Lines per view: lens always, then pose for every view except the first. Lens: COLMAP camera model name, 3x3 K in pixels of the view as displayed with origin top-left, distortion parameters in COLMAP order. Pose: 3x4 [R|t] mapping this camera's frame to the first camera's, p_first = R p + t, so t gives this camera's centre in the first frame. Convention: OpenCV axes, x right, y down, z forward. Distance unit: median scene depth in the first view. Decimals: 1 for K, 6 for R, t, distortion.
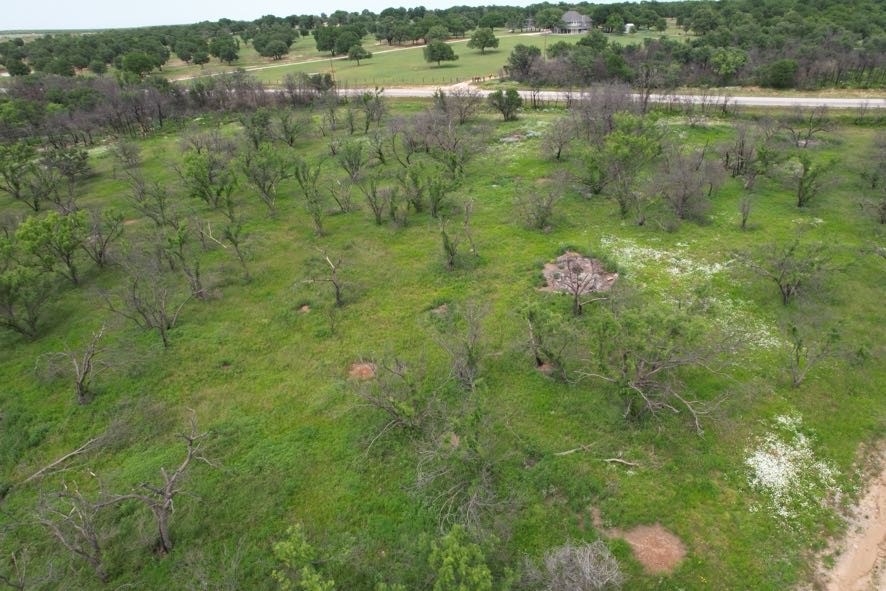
lens RADIAL K [[563.6, 0, 443.0], [0, 563.6, 295.5], [0, 0, 1]] dist [-0.080100, 0.069706]
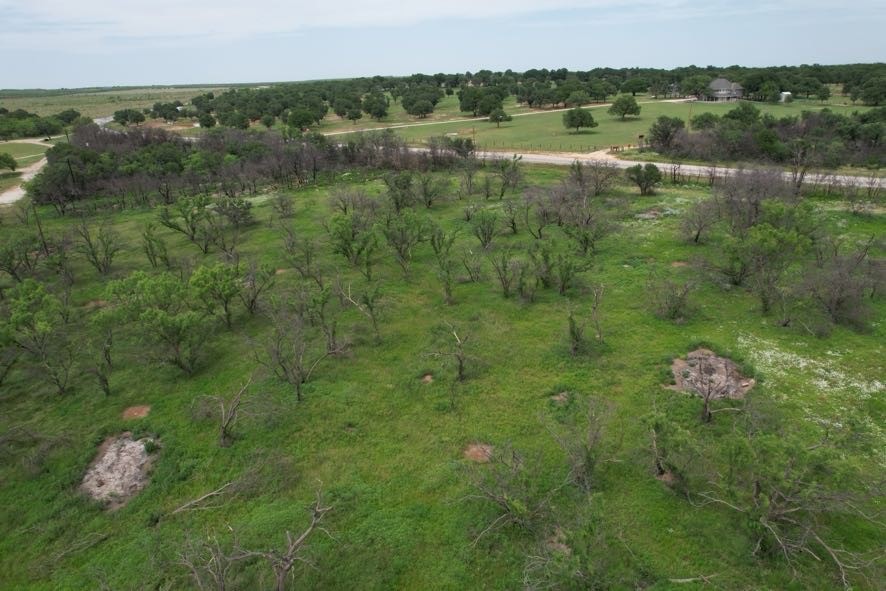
lens RADIAL K [[563.6, 0, 443.0], [0, 563.6, 295.5], [0, 0, 1]] dist [-0.080100, 0.069706]
pose [[0.973206, 0.093375, -0.210124, -0.011453], [-0.111310, 0.990938, -0.075186, -0.040447], [0.201199, 0.096561, 0.974779, -0.017205]]
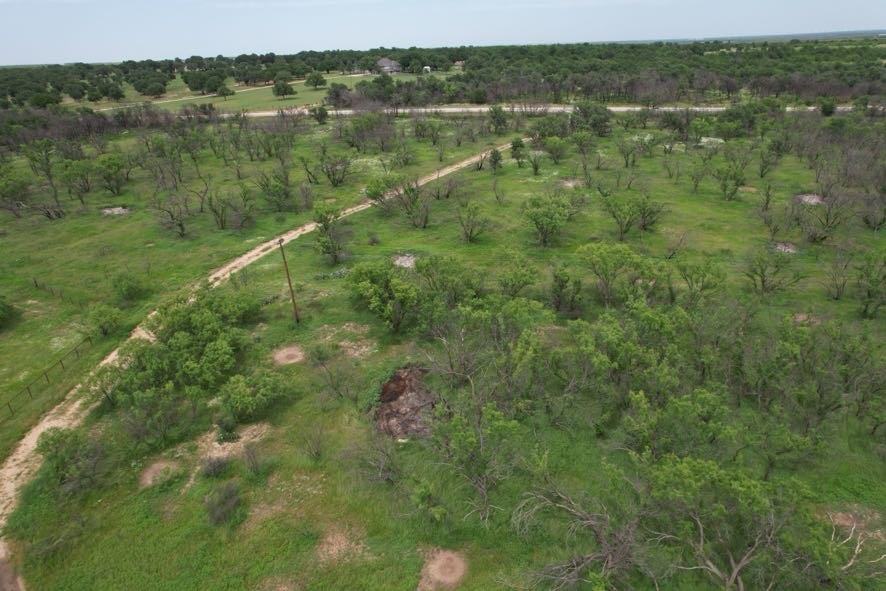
lens RADIAL K [[563.6, 0, 443.0], [0, 563.6, 295.5], [0, 0, 1]] dist [-0.080100, 0.069706]
pose [[0.971869, -0.093040, 0.216364, 0.093049], [0.105946, 0.993173, -0.048807, 0.579982], [-0.210346, 0.070357, 0.975092, -1.272132]]
